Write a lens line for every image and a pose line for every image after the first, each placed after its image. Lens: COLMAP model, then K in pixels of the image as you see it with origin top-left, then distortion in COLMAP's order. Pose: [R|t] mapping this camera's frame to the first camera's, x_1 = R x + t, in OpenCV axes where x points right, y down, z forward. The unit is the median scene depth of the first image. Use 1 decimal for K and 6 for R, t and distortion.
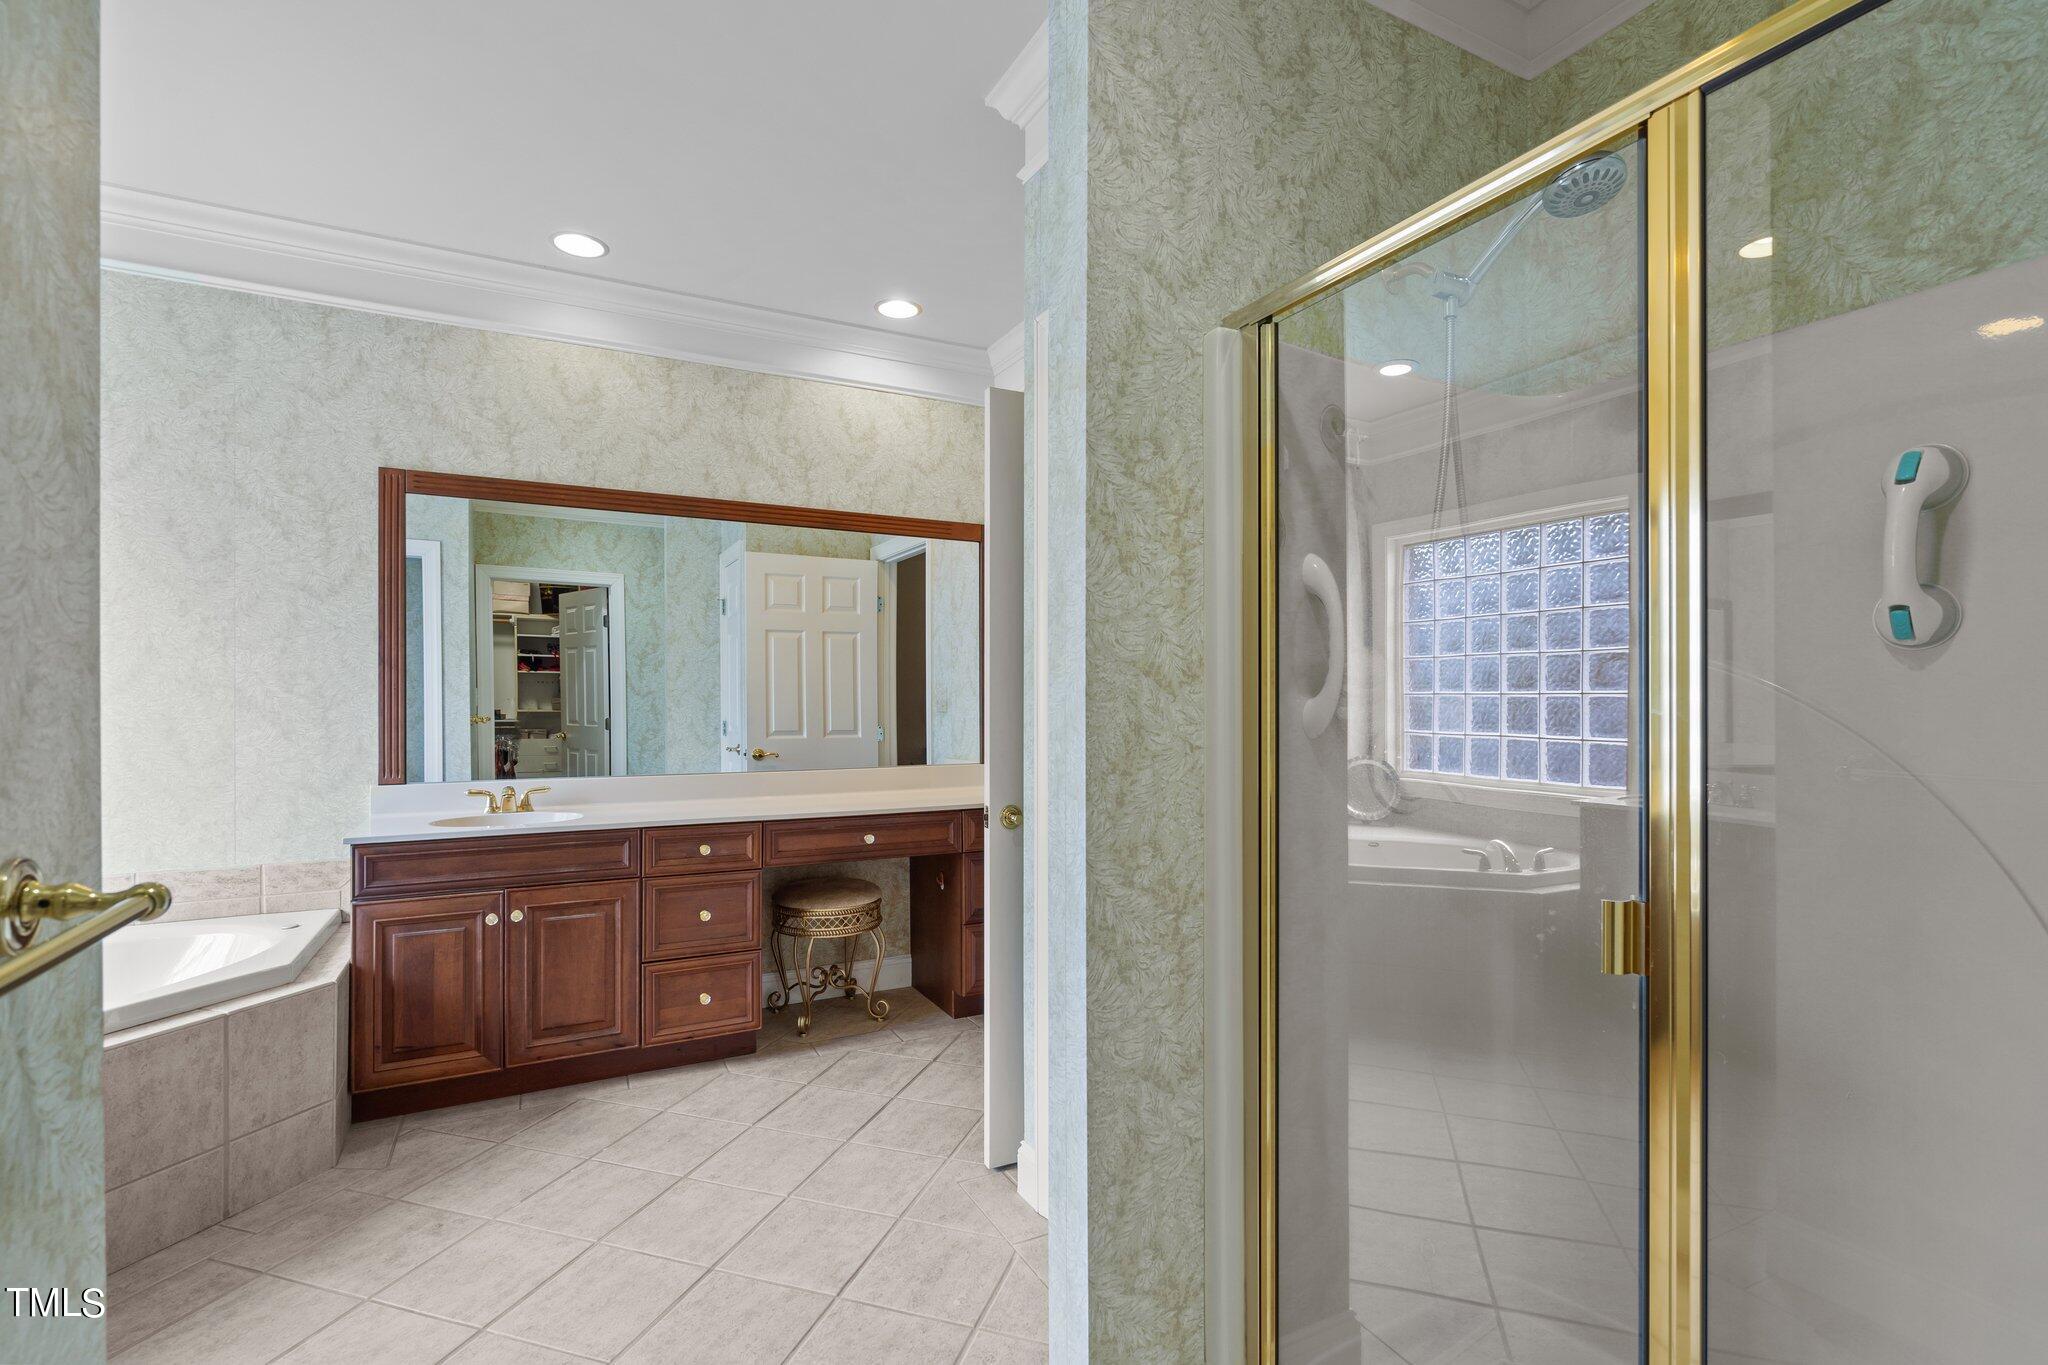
lens RADIAL K [[947.1, 0, 1024.0], [0, 947.1, 682.5], [0, 0, 1]] dist [-0.065772, 0.024388]
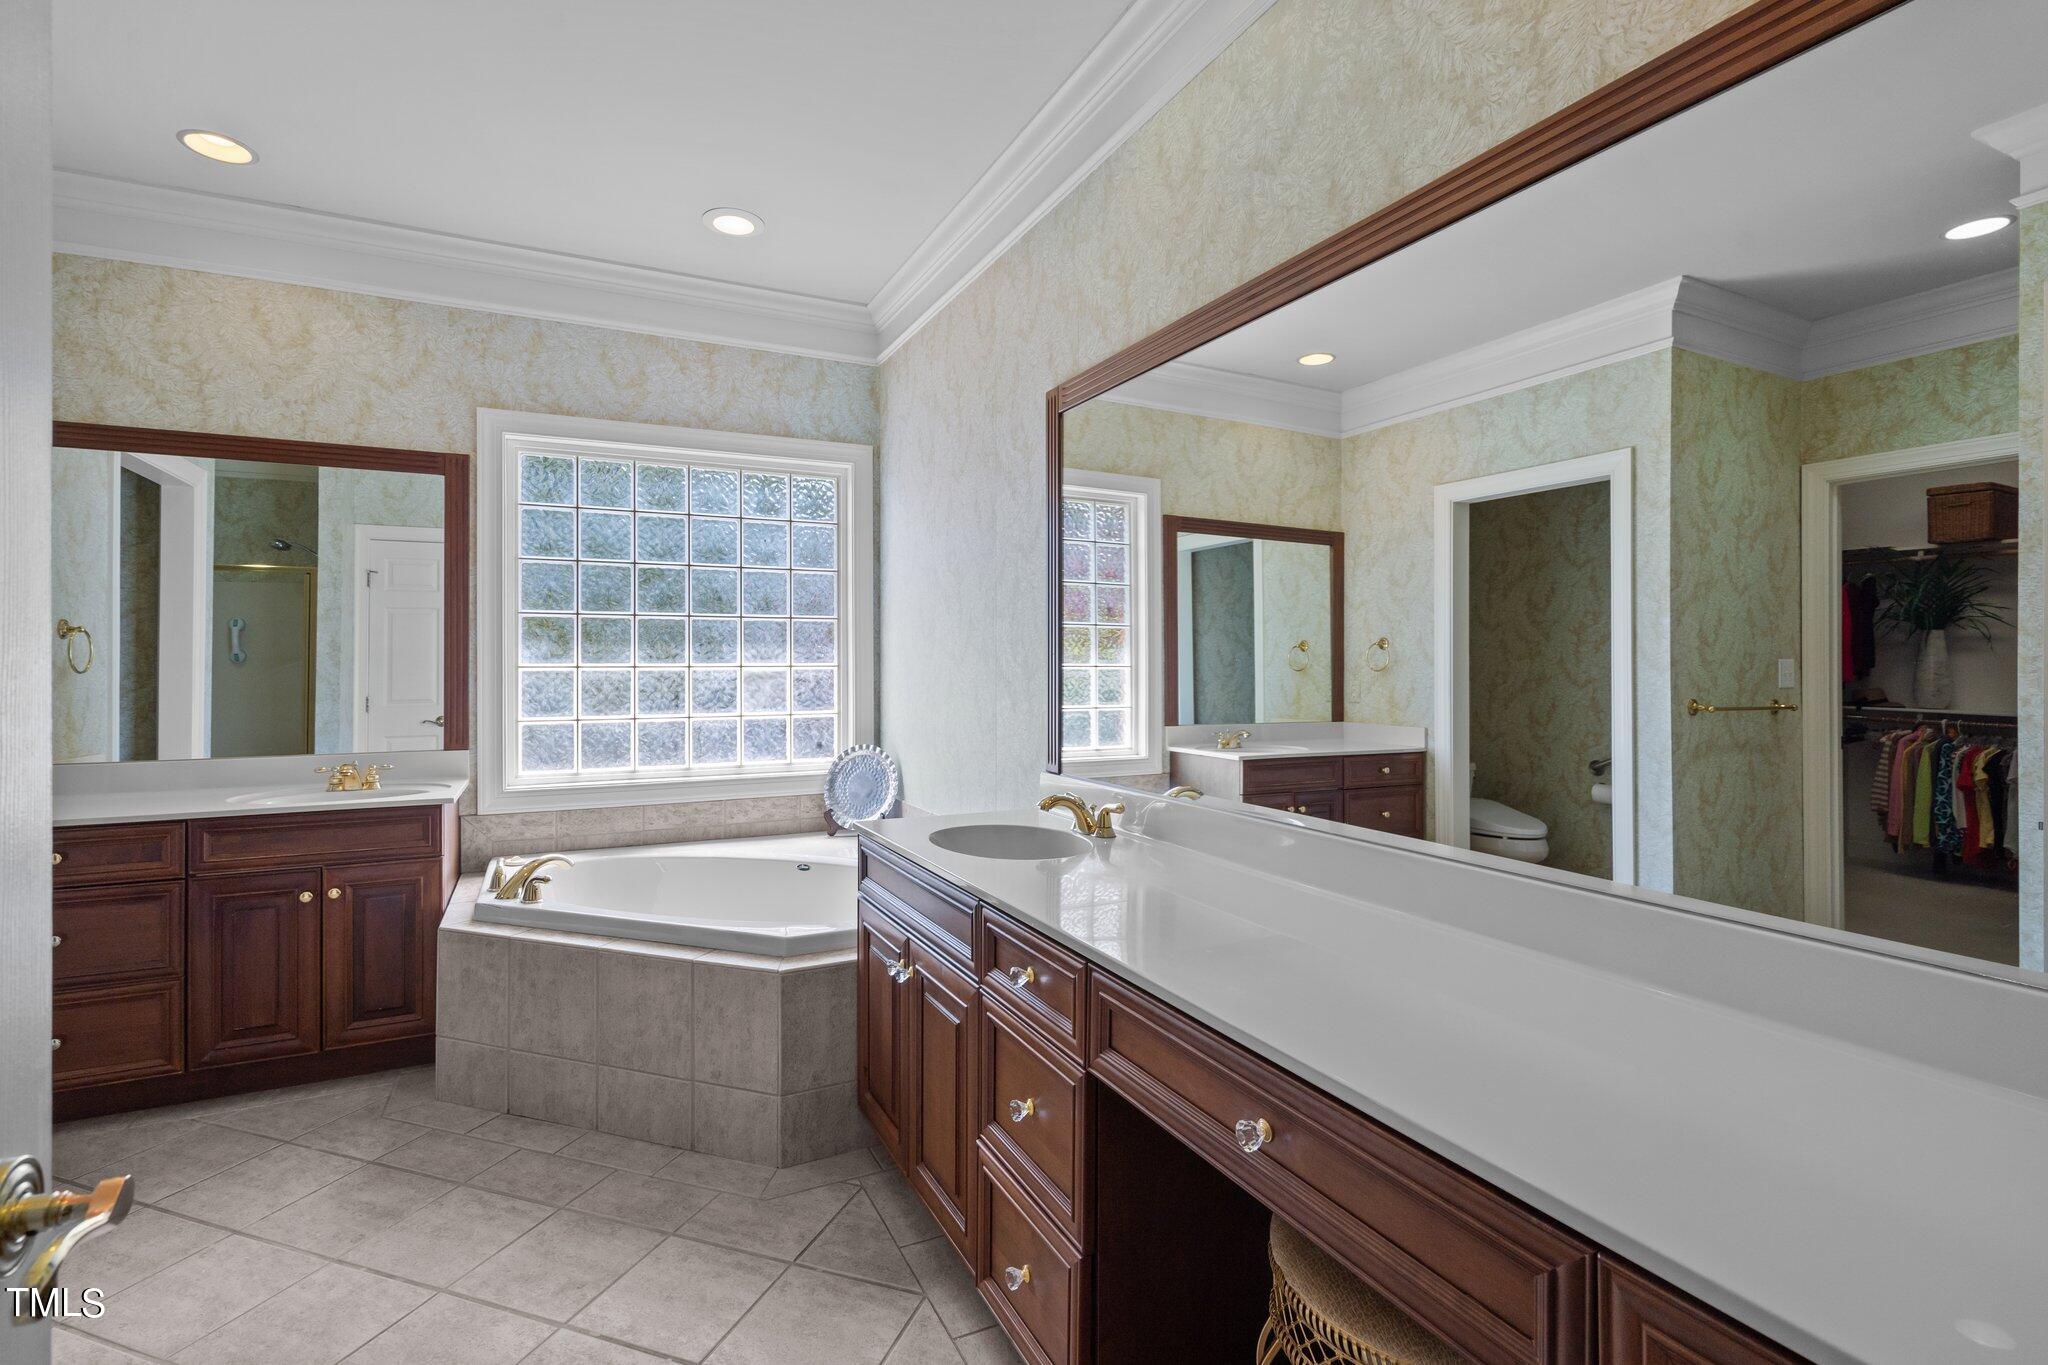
lens RADIAL K [[927.7, 0, 1017.5], [0, 927.7, 661.7], [0, 0, 1]] dist [-0.002574, 0.000905]
pose [[-0.033863, -0.017011, -0.999282, 0.204147], [0.016697, 0.999706, -0.017584, 0.034808], [0.999287, -0.017280, -0.033569, 1.362372]]
